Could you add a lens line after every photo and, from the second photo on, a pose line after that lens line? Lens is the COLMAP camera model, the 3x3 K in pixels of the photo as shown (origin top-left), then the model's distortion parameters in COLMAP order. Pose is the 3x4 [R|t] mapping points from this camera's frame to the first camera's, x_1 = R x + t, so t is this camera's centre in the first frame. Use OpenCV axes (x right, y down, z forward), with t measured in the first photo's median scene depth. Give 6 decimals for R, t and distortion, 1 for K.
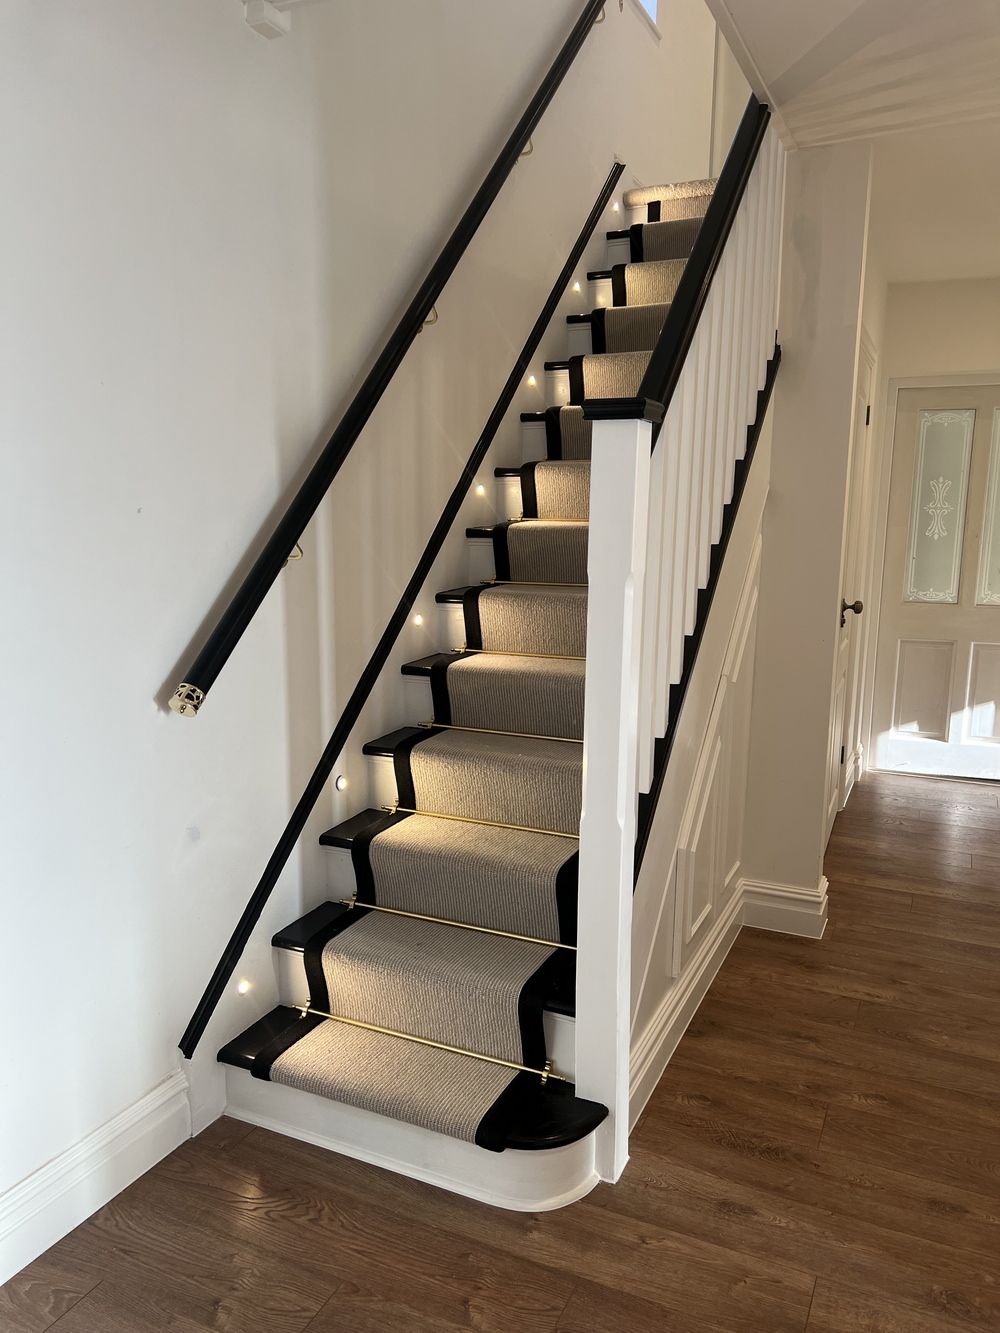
lens RADIAL K [[1003.3, 0, 501.5], [0, 1003.3, 668.2], [0, 0, 1]] dist [0.041610, -0.037327]
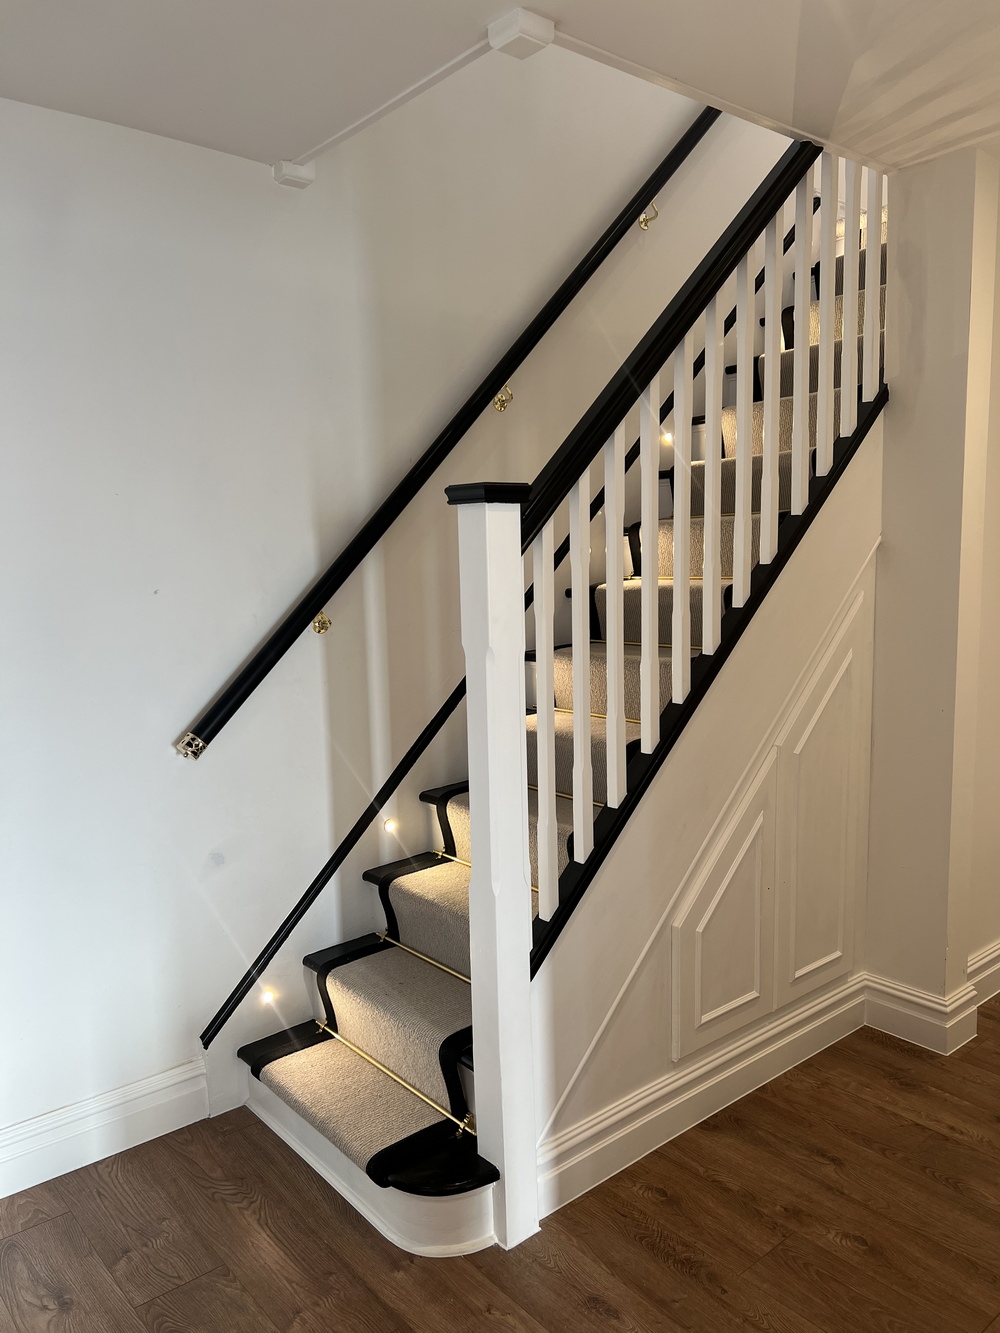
lens RADIAL K [[1003.3, 0, 494.3], [0, 1003.3, 665.0], [0, 0, 1]] dist [0.041610, -0.037327]
pose [[0.903782, 0.019219, -0.427561, 0.489735], [-0.034478, 0.999014, -0.027972, -0.041822], [0.426602, 0.040022, 0.903553, 0.055435]]
